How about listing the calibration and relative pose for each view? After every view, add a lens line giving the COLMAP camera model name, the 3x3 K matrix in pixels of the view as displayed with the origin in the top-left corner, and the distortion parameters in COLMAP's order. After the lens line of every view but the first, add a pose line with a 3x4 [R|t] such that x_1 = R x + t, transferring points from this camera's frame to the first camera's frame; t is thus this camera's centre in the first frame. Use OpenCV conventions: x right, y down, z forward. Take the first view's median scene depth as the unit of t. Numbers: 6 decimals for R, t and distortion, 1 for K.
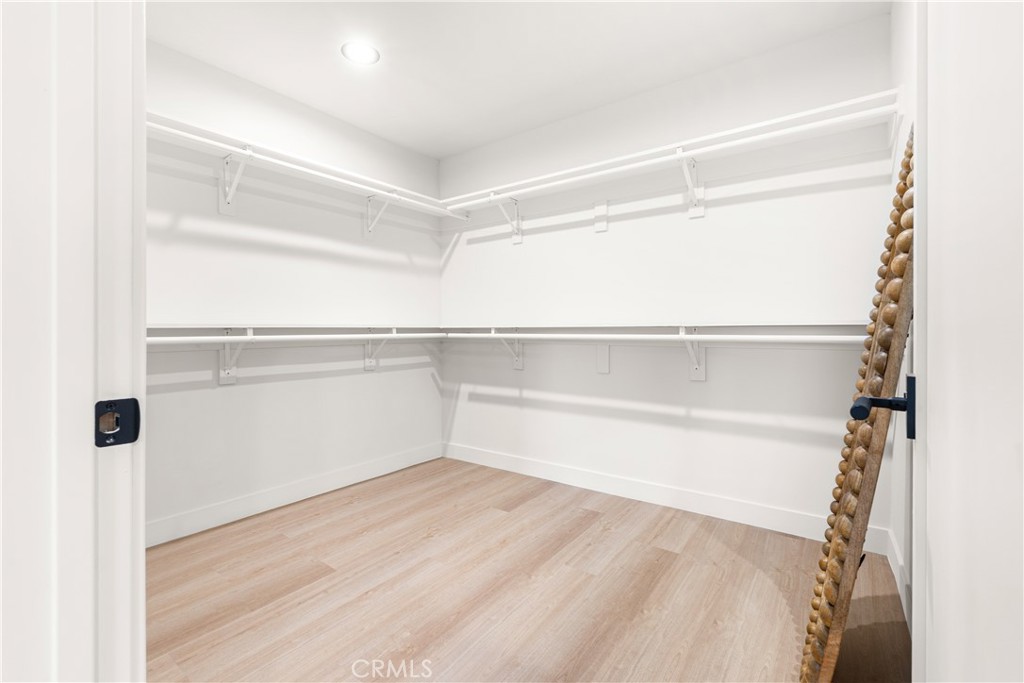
lens RADIAL K [[442.0, 0, 513.0], [0, 442.0, 327.2], [0, 0, 1]] dist [-0.010219, 0.000240]
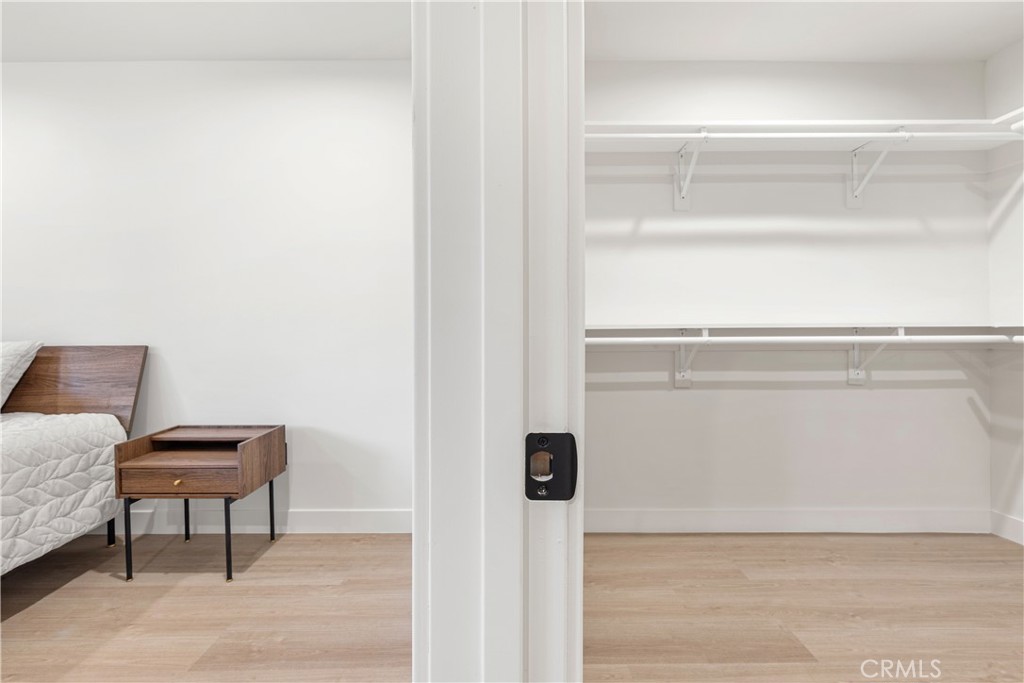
lens RADIAL K [[443.3, 0, 514.3], [0, 443.3, 337.8], [0, 0, 1]] dist [-0.001109, 0.000243]
pose [[0.596334, 0.011638, -0.802652, -0.091400], [0.006346, 0.999795, 0.019211, 0.000988], [0.802711, -0.016550, 0.596138, 0.129451]]
